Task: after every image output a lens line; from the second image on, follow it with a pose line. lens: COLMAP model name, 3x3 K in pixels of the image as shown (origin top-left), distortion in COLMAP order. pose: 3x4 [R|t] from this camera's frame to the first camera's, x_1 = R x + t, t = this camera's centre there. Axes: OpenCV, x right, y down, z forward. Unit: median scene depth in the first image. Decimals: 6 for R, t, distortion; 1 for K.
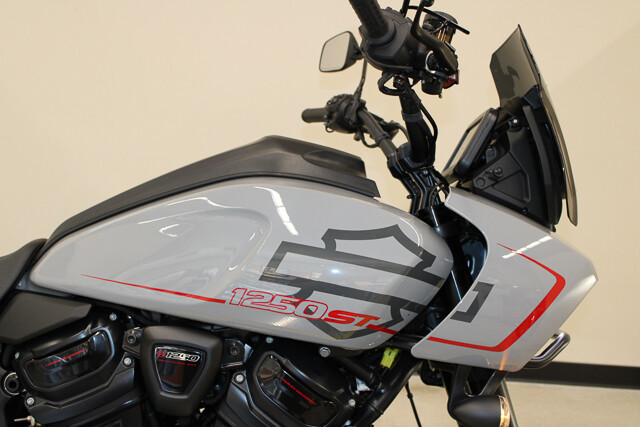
lens RADIAL K [[829.2, 0, 320.0], [0, 829.2, 213.5], [0, 0, 1]] dist [-0.005071, 0.001240]
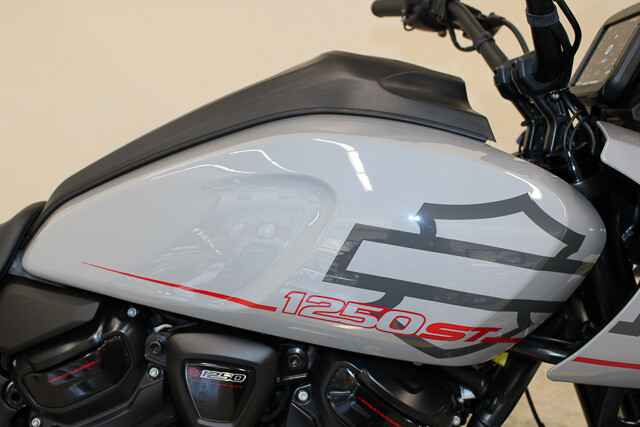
lens RADIAL K [[734.1, 0, 320.0], [0, 734.1, 213.5], [0, 0, 1]] dist [-0.033157, -0.007902]
pose [[0.995726, -0.024628, -0.089012, -0.019489], [0.040738, 0.982085, 0.183984, -0.079737], [0.082886, -0.186824, 0.978891, 0.390057]]
